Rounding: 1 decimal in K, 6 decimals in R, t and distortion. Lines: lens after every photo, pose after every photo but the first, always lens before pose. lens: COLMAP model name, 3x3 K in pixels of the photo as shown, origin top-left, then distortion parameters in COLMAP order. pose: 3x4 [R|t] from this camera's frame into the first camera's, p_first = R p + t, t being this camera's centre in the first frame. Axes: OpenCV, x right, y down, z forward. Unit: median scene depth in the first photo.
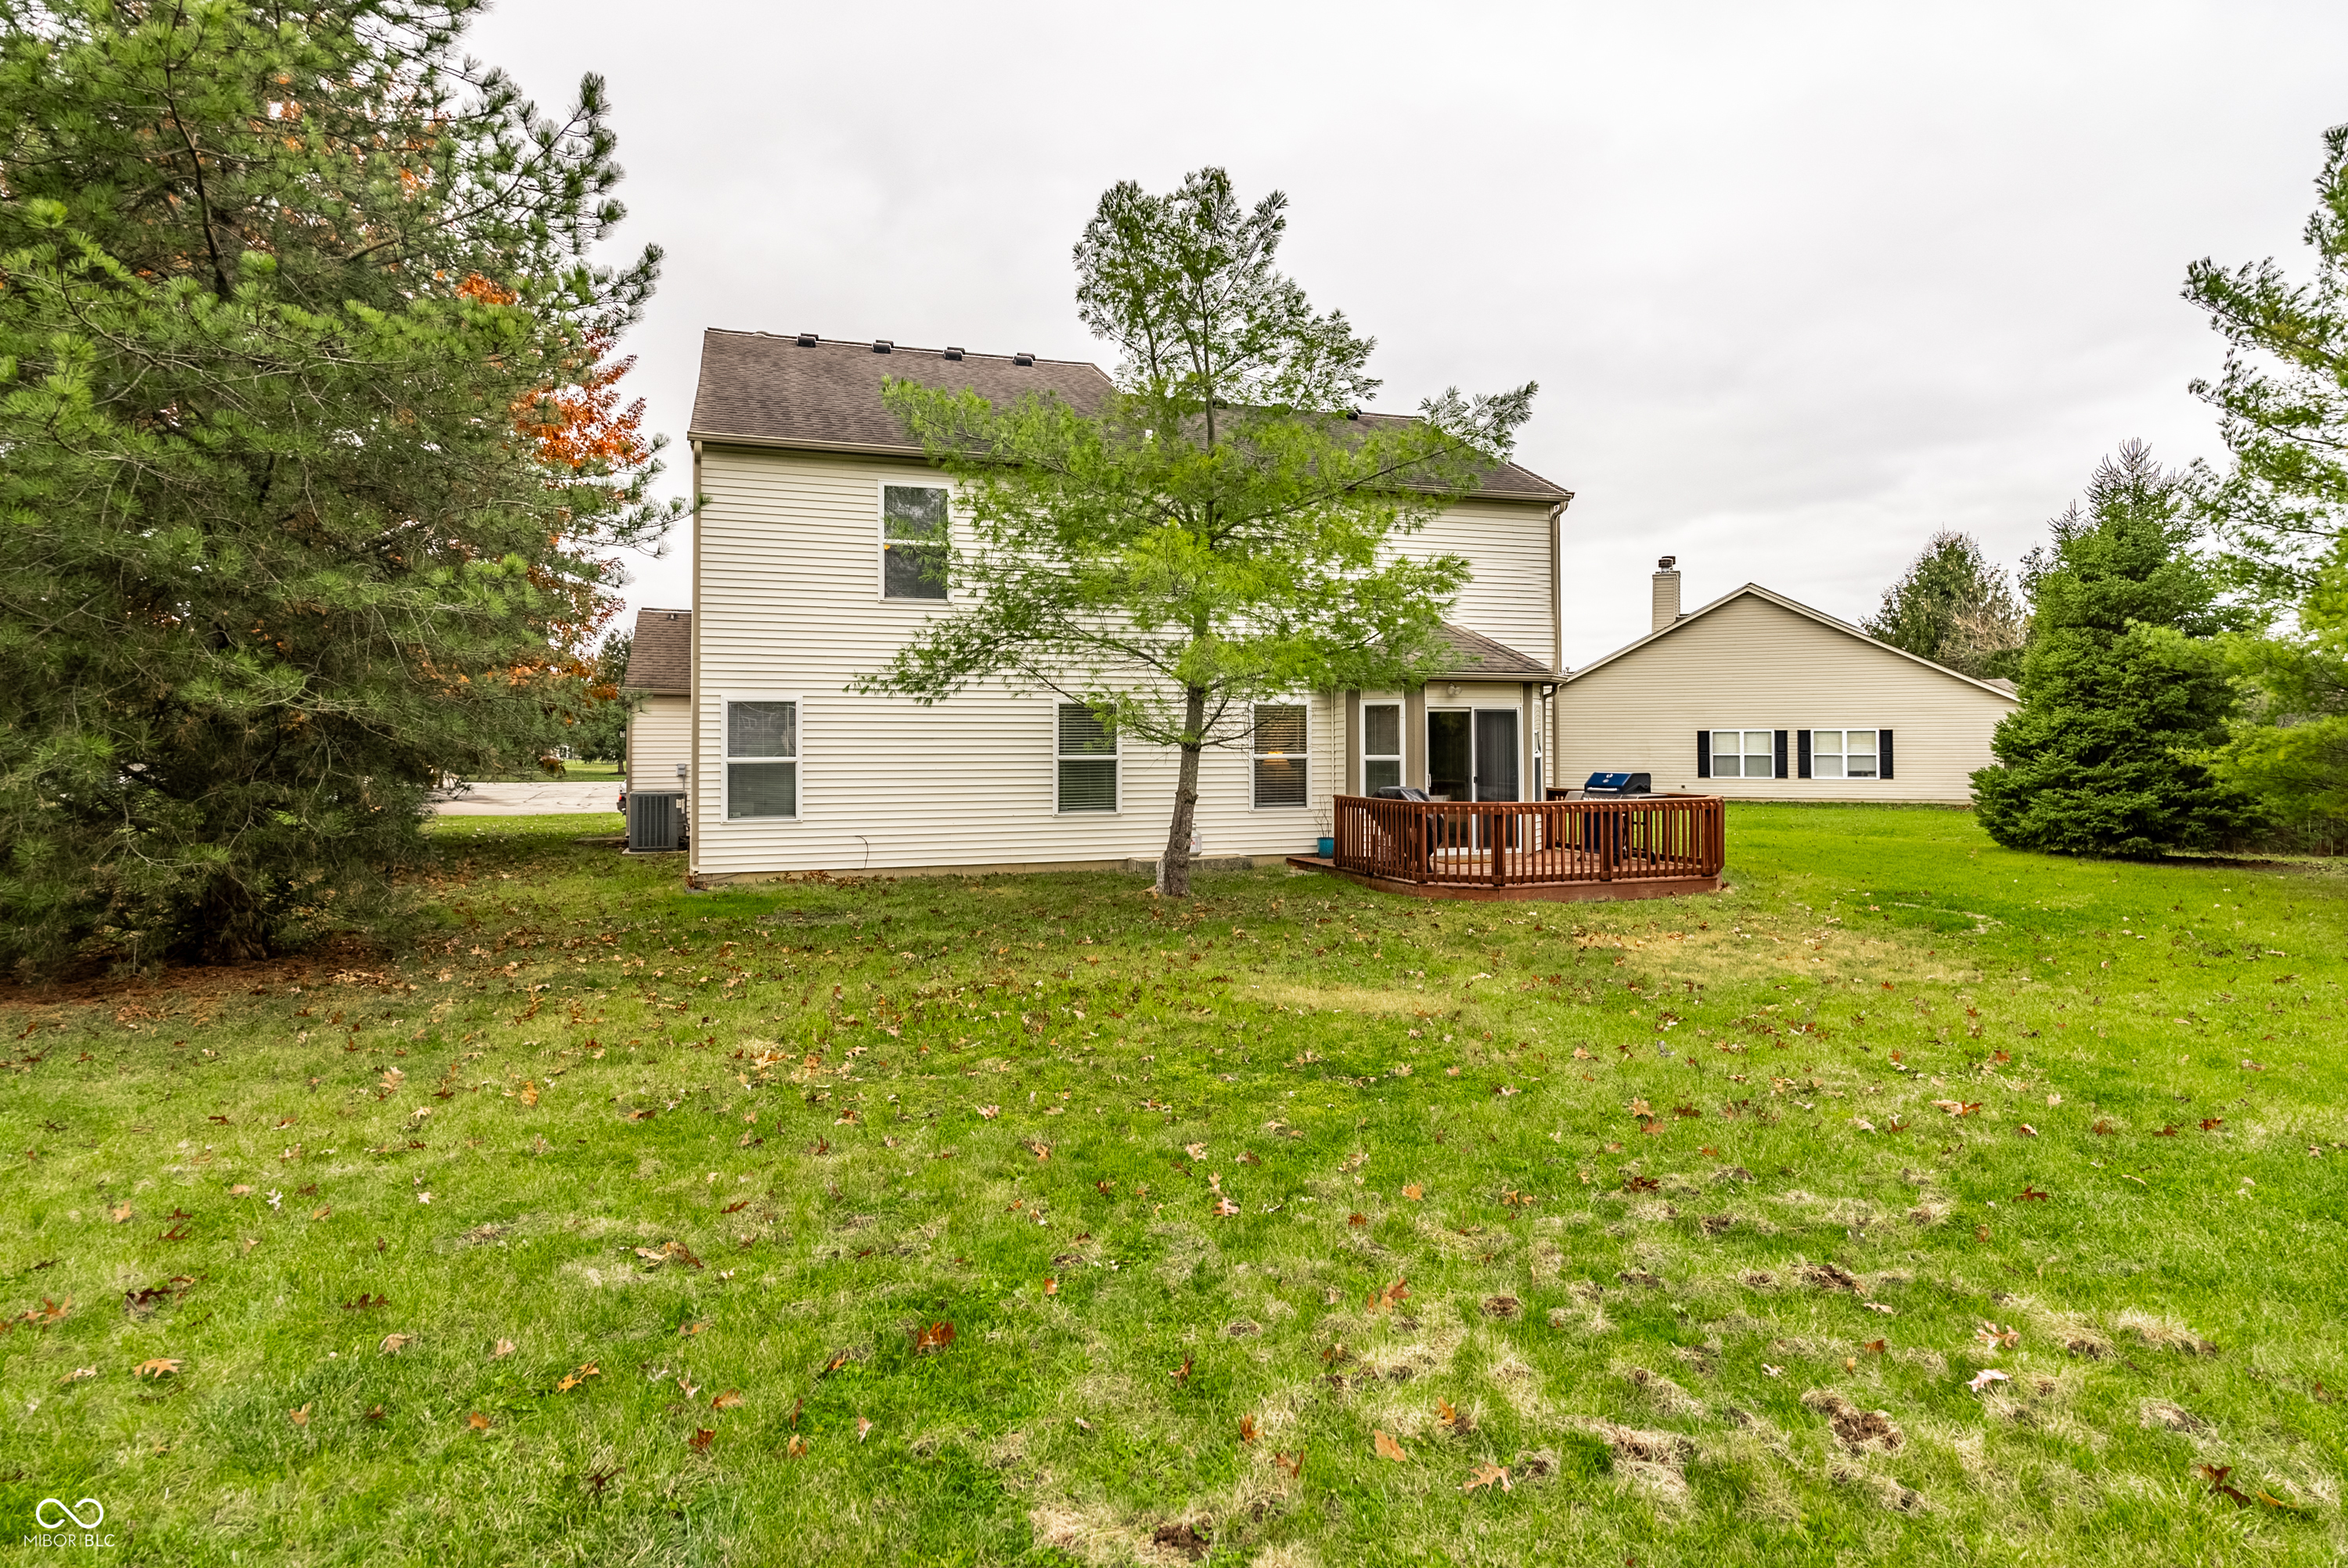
lens RADIAL K [[1313.6, 0, 1176.0], [0, 1313.6, 681.0], [0, 0, 1]] dist [0.003495, 0.000473]
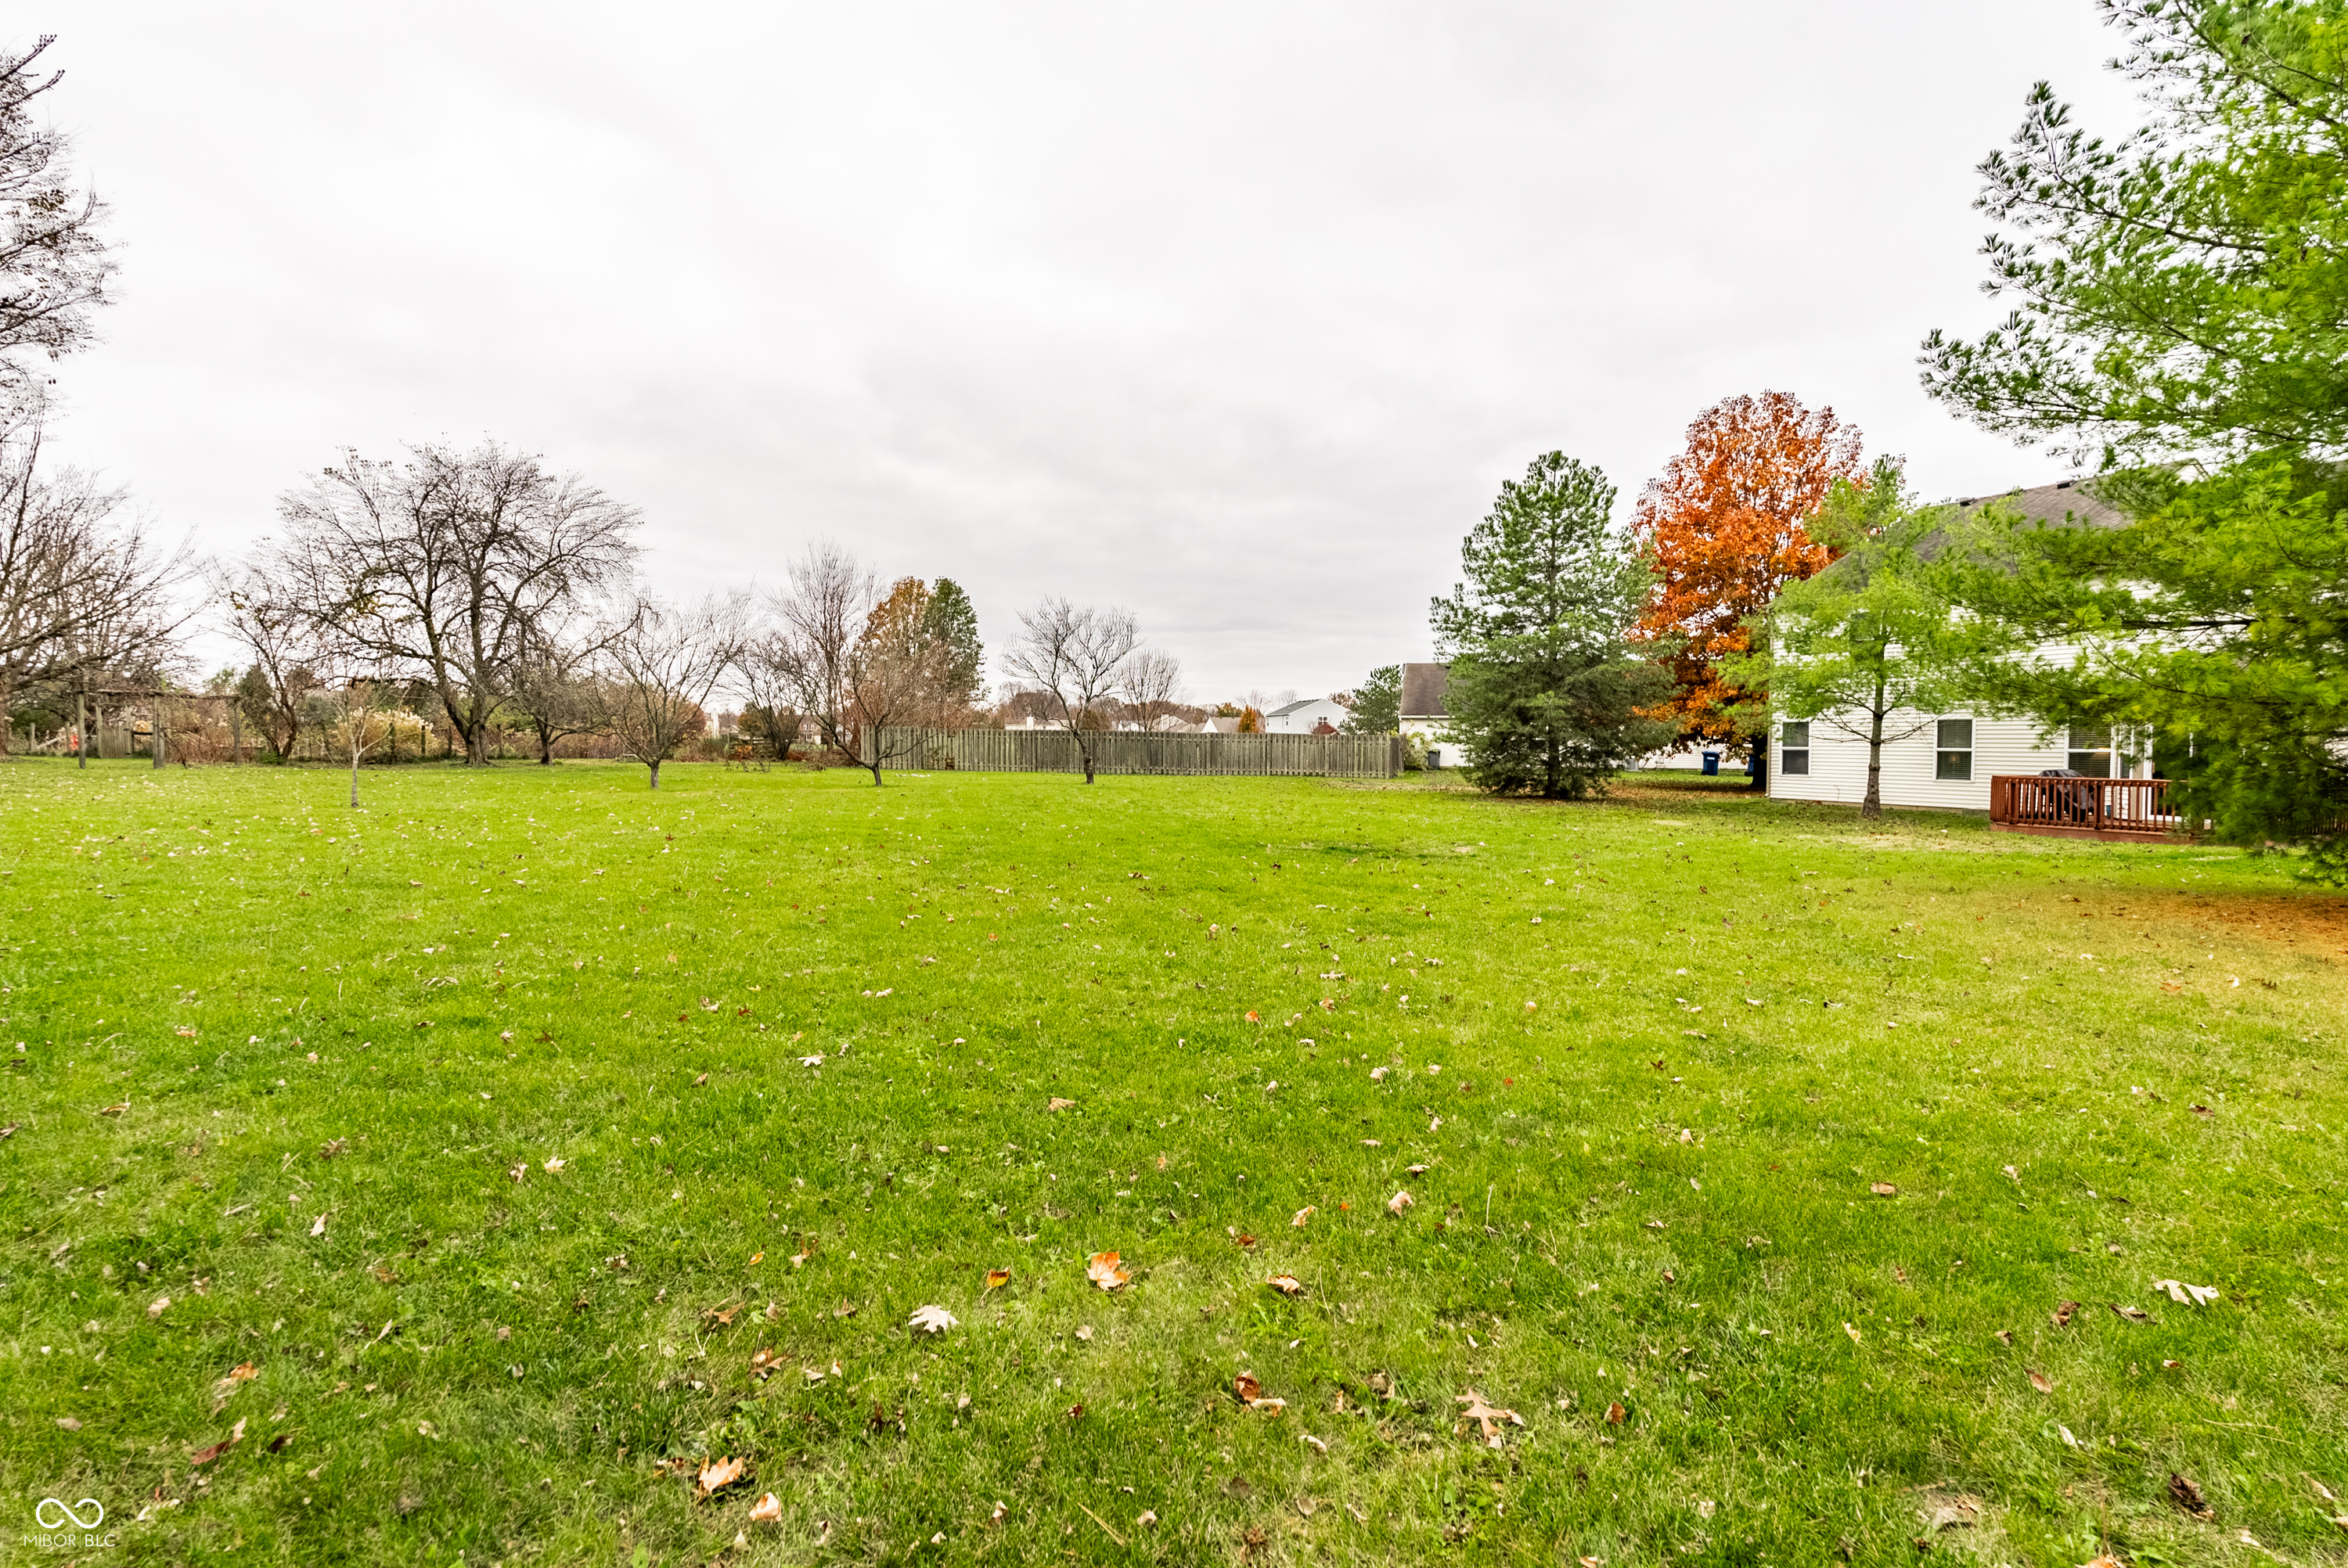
lens RADIAL K [[1127.9, 0, 1164.3], [0, 1127.9, 781.2], [0, 0, 1]] dist [0.000006, -0.000490]
pose [[0.103383, 0.038819, -0.993884, 1.321236], [0.039532, 0.998288, 0.043103, -0.007729], [0.993856, -0.043747, 0.101671, -0.218722]]
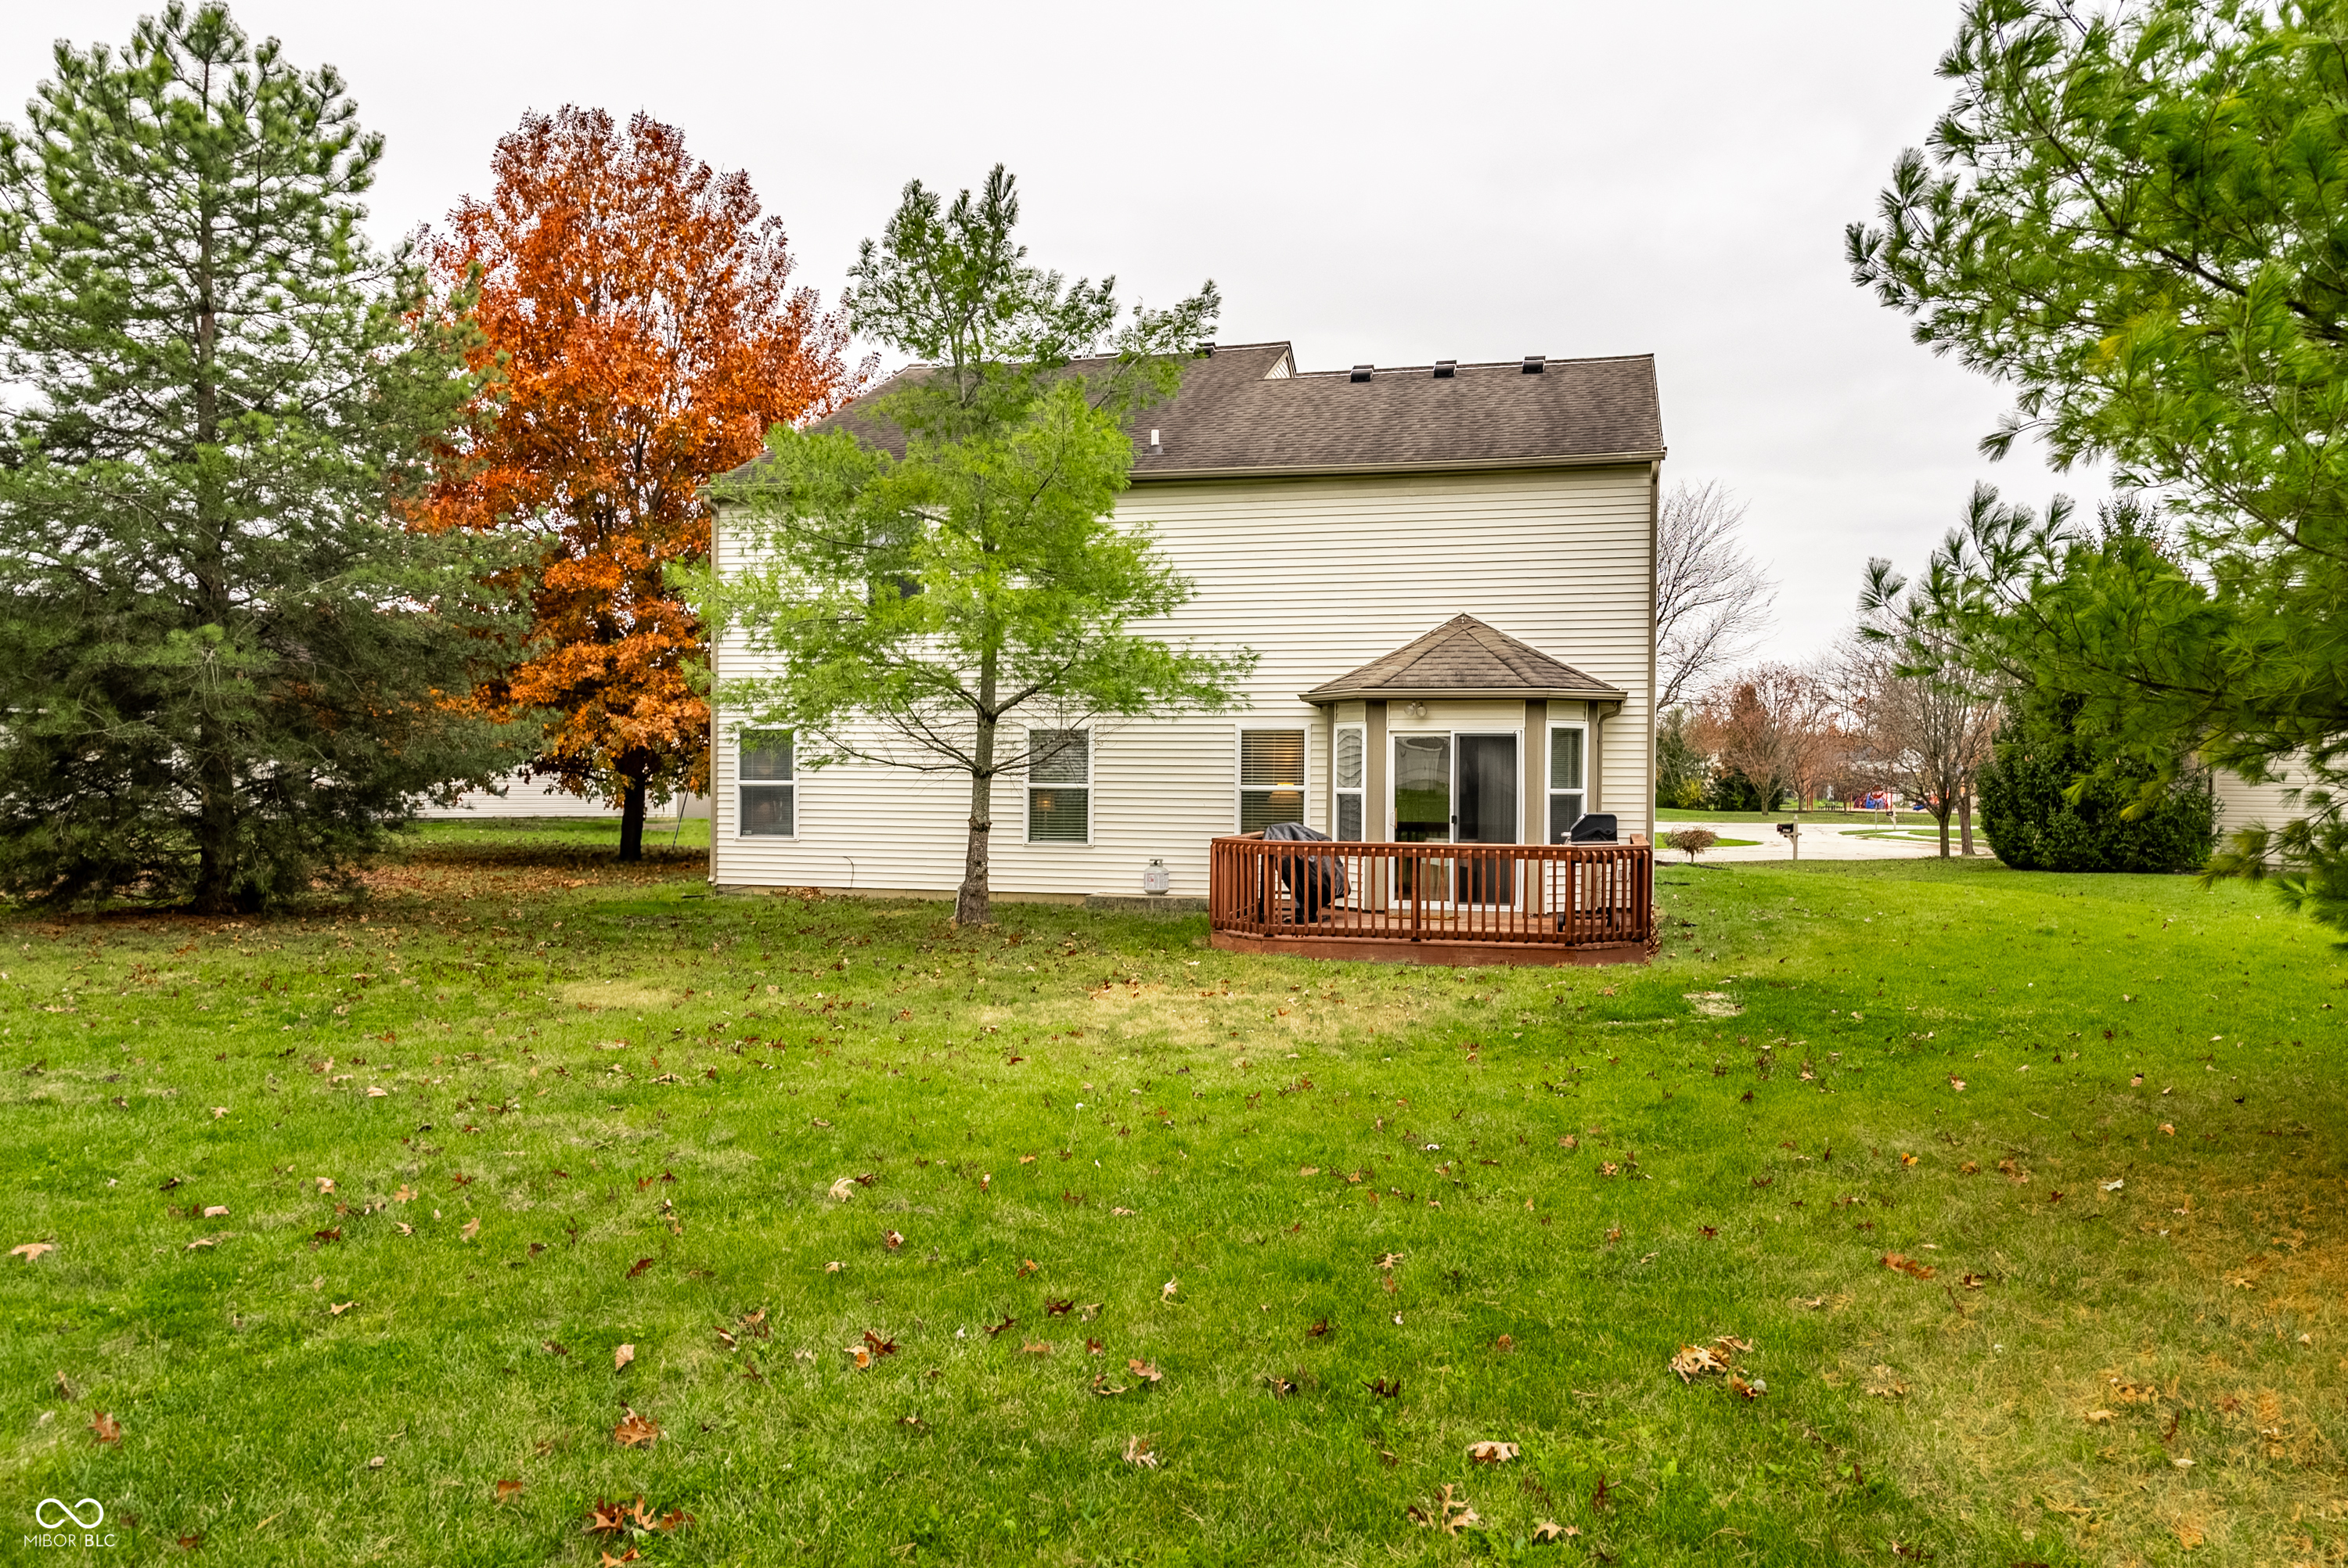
lens RADIAL K [[1561.8, 0, 1207.0], [0, 1561.8, 793.9], [0, 0, 1]] dist [-0.002049, 0.000904]
pose [[0.851569, 0.016386, -0.523986, 0.612443], [0.012548, 0.998588, 0.051620, 0.006849], [0.524092, -0.050532, 0.850161, 0.088283]]
